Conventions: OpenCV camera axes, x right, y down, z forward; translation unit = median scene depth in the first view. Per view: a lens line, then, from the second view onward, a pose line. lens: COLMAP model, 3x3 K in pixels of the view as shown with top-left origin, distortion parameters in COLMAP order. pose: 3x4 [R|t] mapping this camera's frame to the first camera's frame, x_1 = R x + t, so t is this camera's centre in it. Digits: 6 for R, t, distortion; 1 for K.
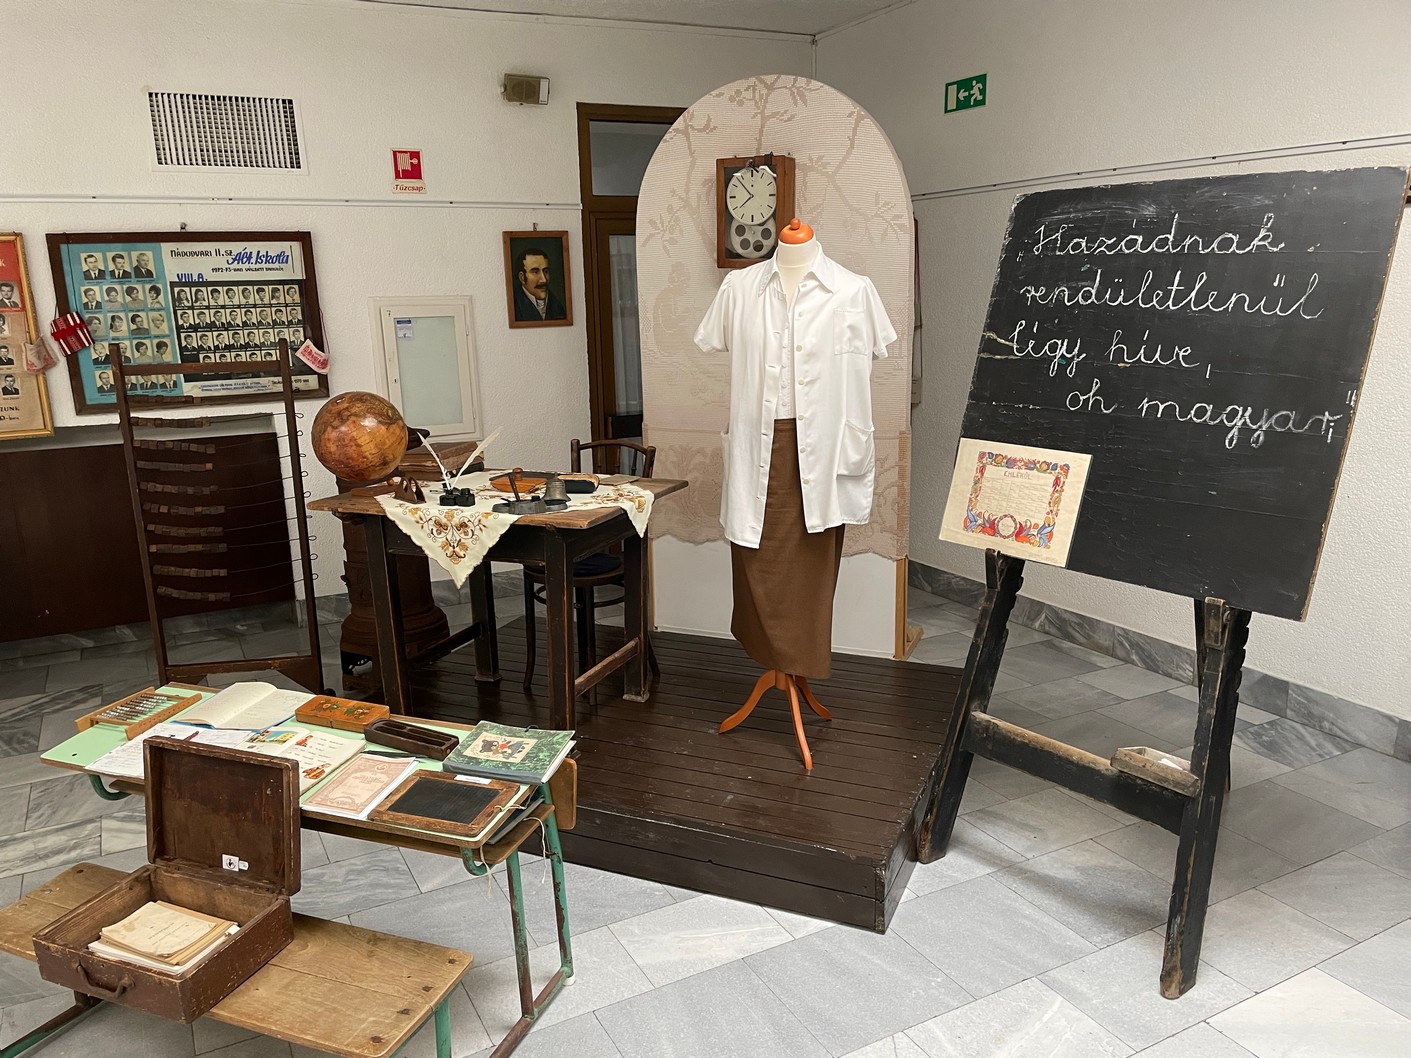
lens RADIAL K [[1071.5, 0, 696.4], [0, 1071.5, 550.3], [0, 0, 1]] dist [0.091069, -0.124532]
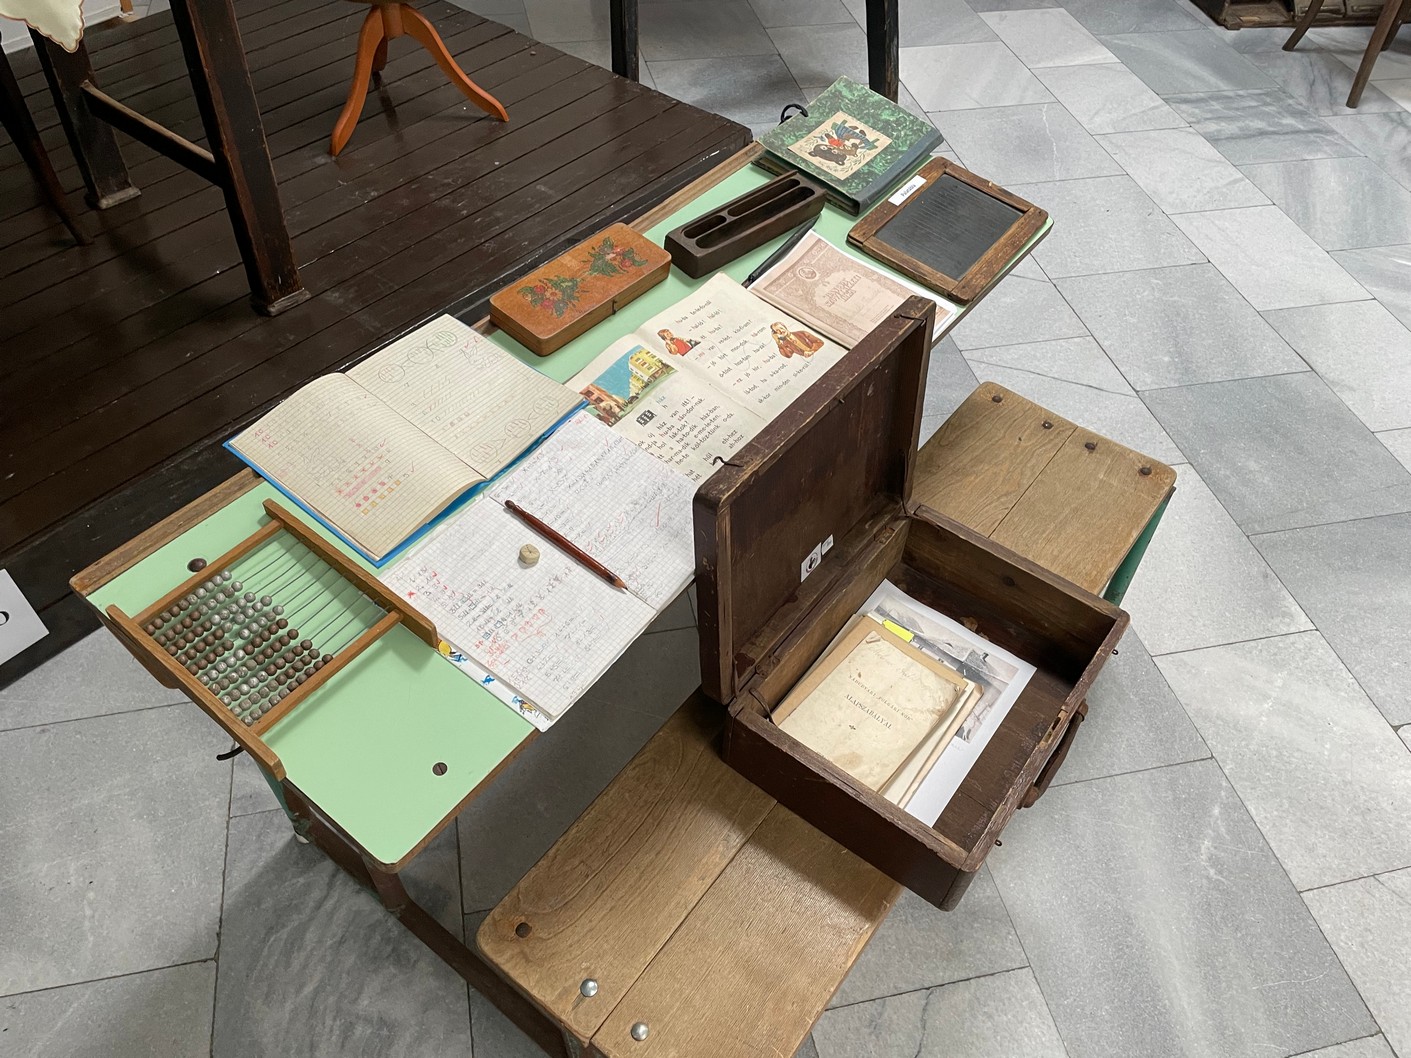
lens RADIAL K [[1071.5, 0, 694.4], [0, 1071.5, 527.7], [0, 0, 1]] dist [0.091069, -0.124532]
pose [[0.265478, -0.684230, 0.679228, -0.419670], [0.190990, 0.727869, 0.658581, -0.044799], [-0.945010, -0.045113, 0.323915, 0.468450]]
